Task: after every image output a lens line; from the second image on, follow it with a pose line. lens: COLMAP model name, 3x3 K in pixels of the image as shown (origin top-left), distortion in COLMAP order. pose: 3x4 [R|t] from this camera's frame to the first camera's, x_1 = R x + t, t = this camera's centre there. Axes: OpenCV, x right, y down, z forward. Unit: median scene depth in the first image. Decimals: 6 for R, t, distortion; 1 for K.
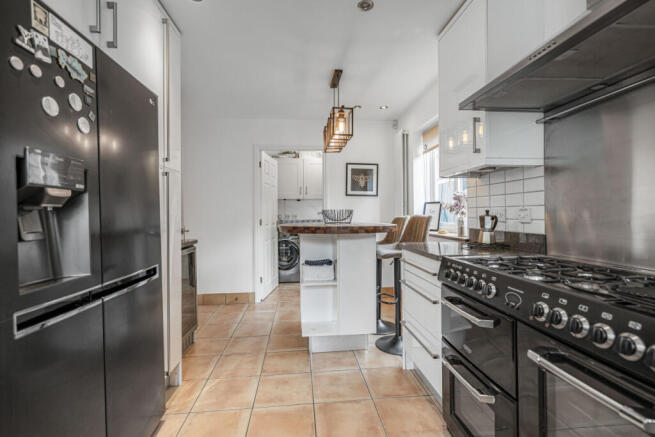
lens RADIAL K [[299.4, 0, 326.3], [0, 299.4, 212.7], [0, 0, 1]] dist [-0.002506, -0.000123]
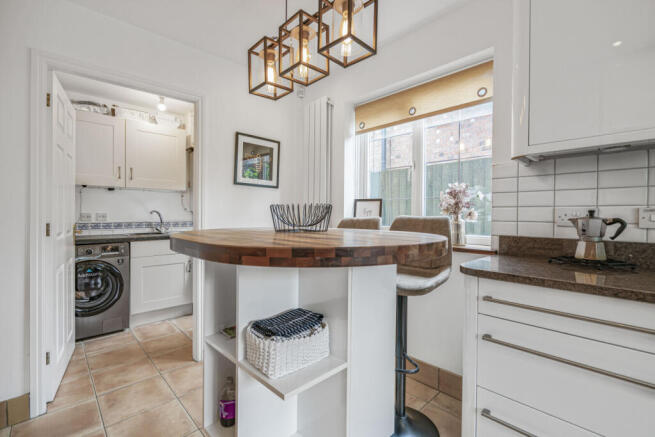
lens RADIAL K [[299.4, 0, 326.3], [0, 299.4, 212.7], [0, 0, 1]] dist [-0.002506, -0.000123]
pose [[0.794872, 0.017692, 0.606519, -0.158567], [-0.014995, 0.999842, -0.009513, 0.005732], [-0.606591, -0.001533, 0.795012, 0.389697]]
